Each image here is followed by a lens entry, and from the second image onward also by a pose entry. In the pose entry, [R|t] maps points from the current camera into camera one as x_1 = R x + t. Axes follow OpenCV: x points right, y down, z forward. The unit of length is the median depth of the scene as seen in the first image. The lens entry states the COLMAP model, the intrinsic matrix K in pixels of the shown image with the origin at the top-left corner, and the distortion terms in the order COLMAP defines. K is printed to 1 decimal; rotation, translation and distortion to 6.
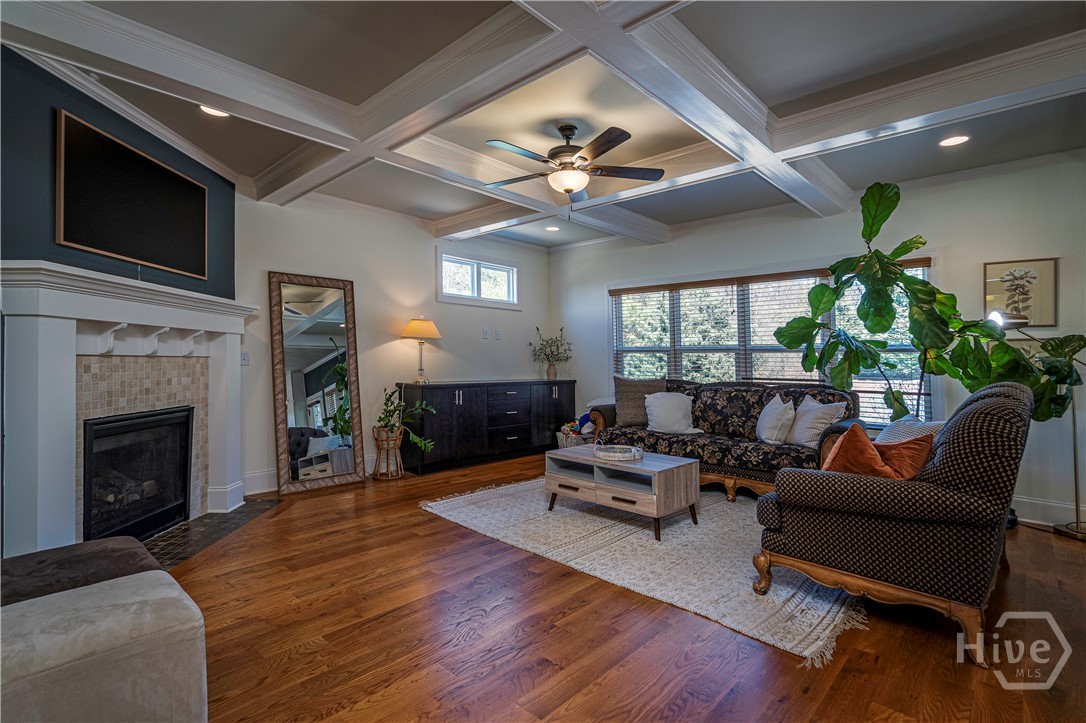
lens RADIAL K [[503.9, 0, 538.4], [0, 503.9, 366.8], [0, 0, 1]] dist [0.000244, 0.000375]
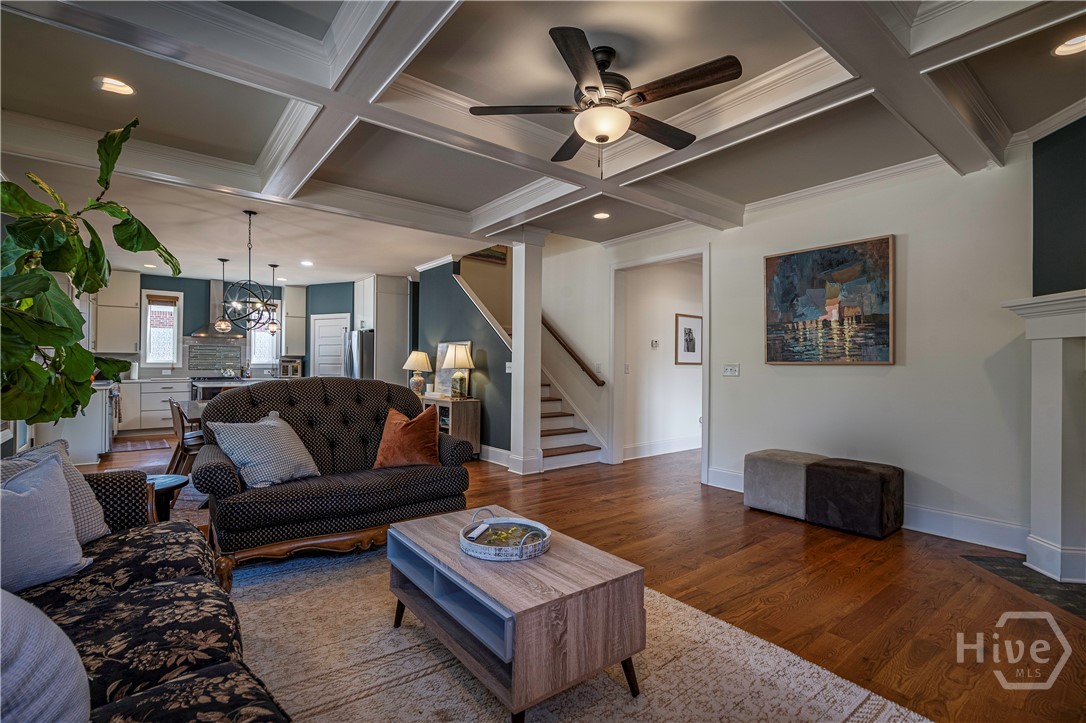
lens RADIAL K [[503.9, 0, 538.4], [0, 503.9, 366.8], [0, 0, 1]] dist [0.000244, 0.000375]
pose [[-0.989945, -0.015195, 0.140636, 0.080493], [-0.014978, 0.999884, 0.002604, -0.015635], [-0.140659, 0.000472, -0.990058, 2.269904]]
